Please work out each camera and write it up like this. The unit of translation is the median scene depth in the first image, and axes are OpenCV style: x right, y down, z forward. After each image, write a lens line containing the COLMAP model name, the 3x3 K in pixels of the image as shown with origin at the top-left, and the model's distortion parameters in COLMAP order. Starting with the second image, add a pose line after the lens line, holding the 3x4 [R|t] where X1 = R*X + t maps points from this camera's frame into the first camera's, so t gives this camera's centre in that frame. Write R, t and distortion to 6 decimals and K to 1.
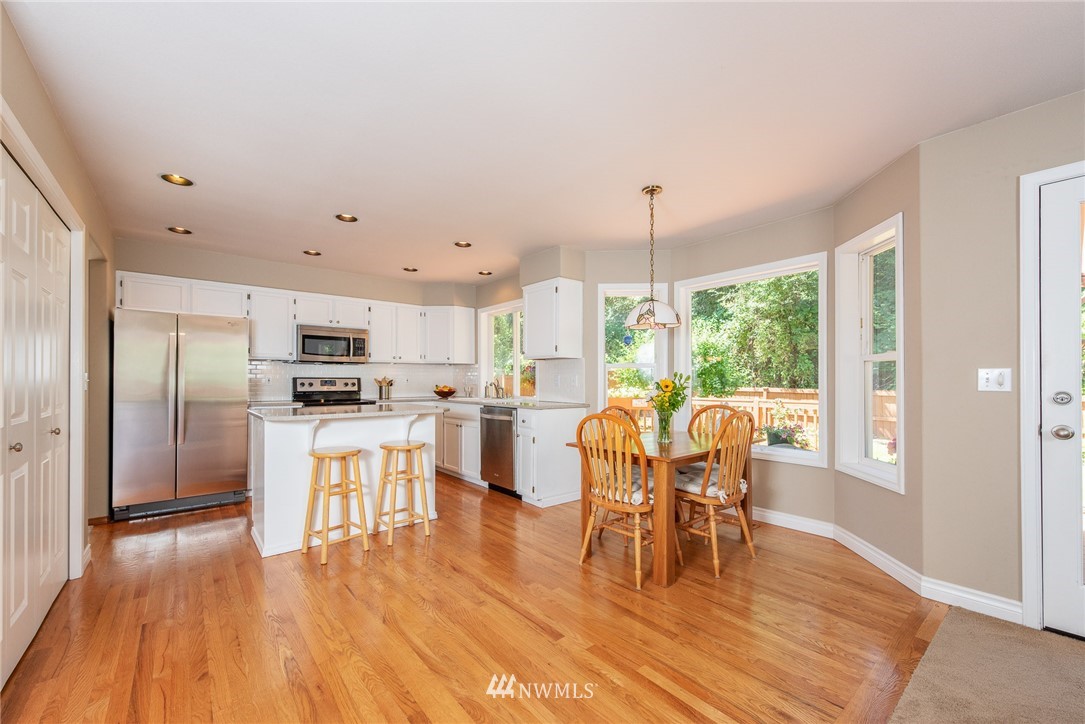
lens RADIAL K [[436.2, 0, 543.9], [0, 436.2, 367.2], [0, 0, 1]] dist [-0.003208, -0.000383]
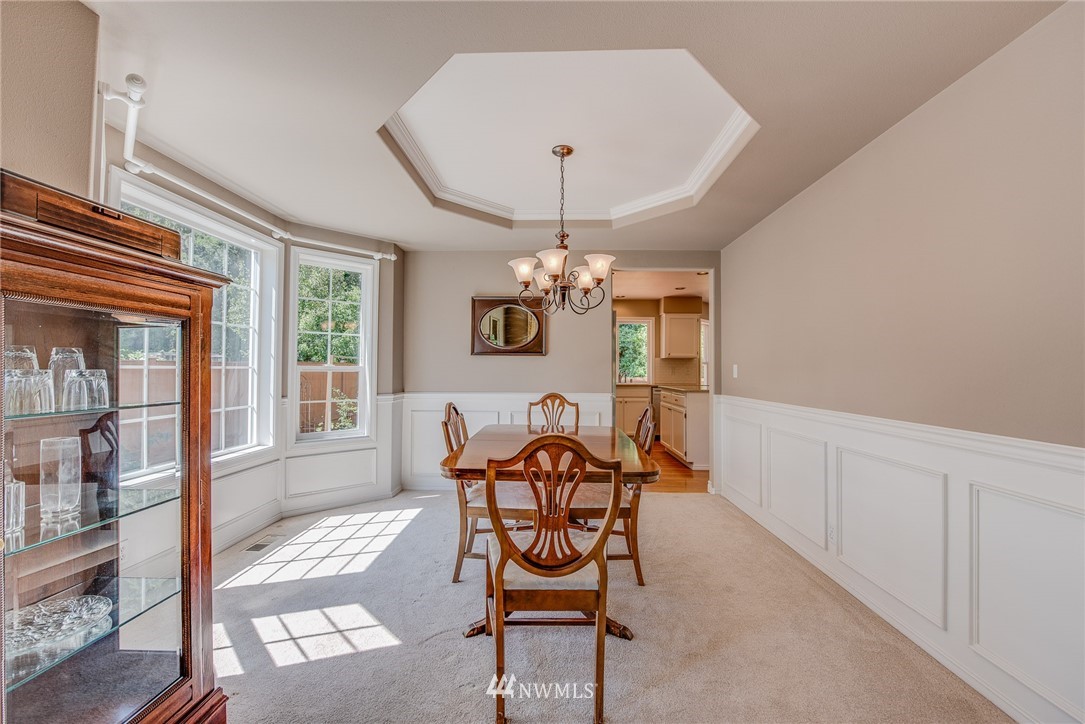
lens RADIAL K [[435.5, 0, 544.9], [0, 435.5, 373.1], [0, 0, 1]] dist [-0.002779, -0.000210]
pose [[0.643863, -0.005302, 0.765122, -1.405389], [-0.020516, 0.999497, 0.024190, 0.009165], [-0.764865, -0.031272, 0.643431, 0.255362]]
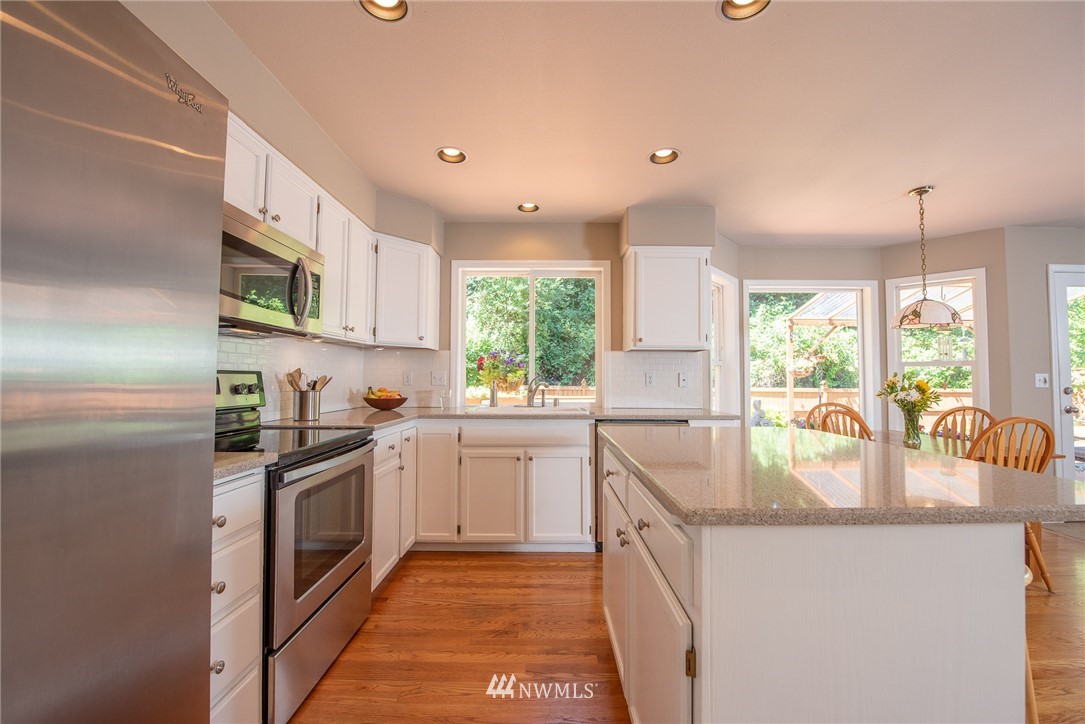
lens RADIAL K [[416.6, 0, 542.5], [0, 416.6, 362.0], [0, 0, 1]] dist [-0.016280, 0.000018]
pose [[0.639013, 0.031956, 0.768532, -0.574658], [-0.028592, 0.999433, -0.017783, 0.015920], [-0.768665, -0.010610, 0.639564, 0.601818]]
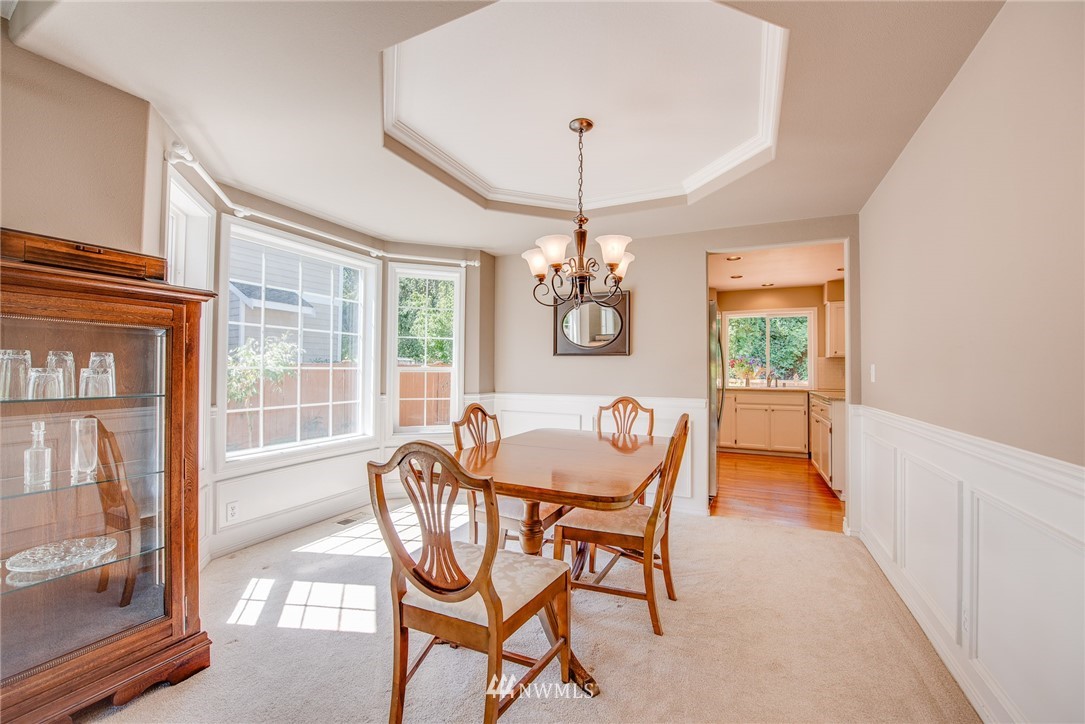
lens RADIAL K [[437.3, 0, 543.0], [0, 437.3, 373.7], [0, 0, 1]] dist [-0.012506, -0.000217]
pose [[0.897341, 0.000738, 0.441336, -1.240660], [-0.014852, 0.999483, 0.028525, 0.008090], [-0.441087, -0.032152, 0.896888, 0.177802]]
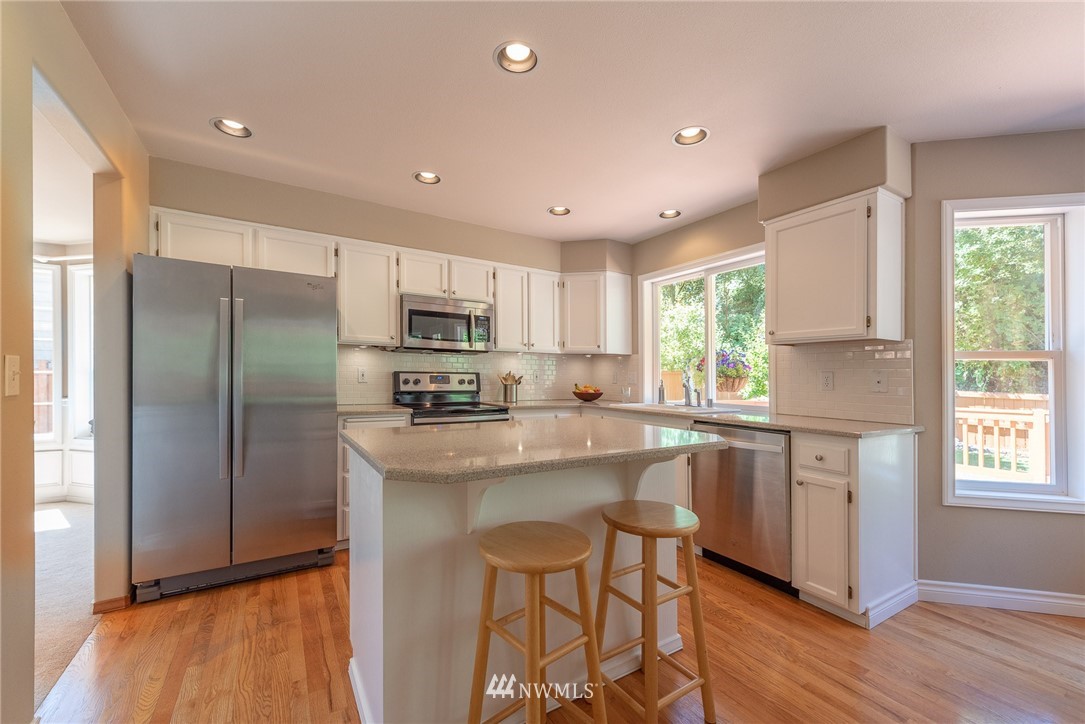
lens RADIAL K [[435.5, 0, 544.9], [0, 435.5, 373.1], [0, 0, 1]] dist [-0.002779, -0.000210]
pose [[0.990432, 0.010250, -0.137620, -0.228090], [-0.007212, 0.999720, 0.022558, 0.008343], [0.137812, -0.021349, 0.990228, 0.323489]]
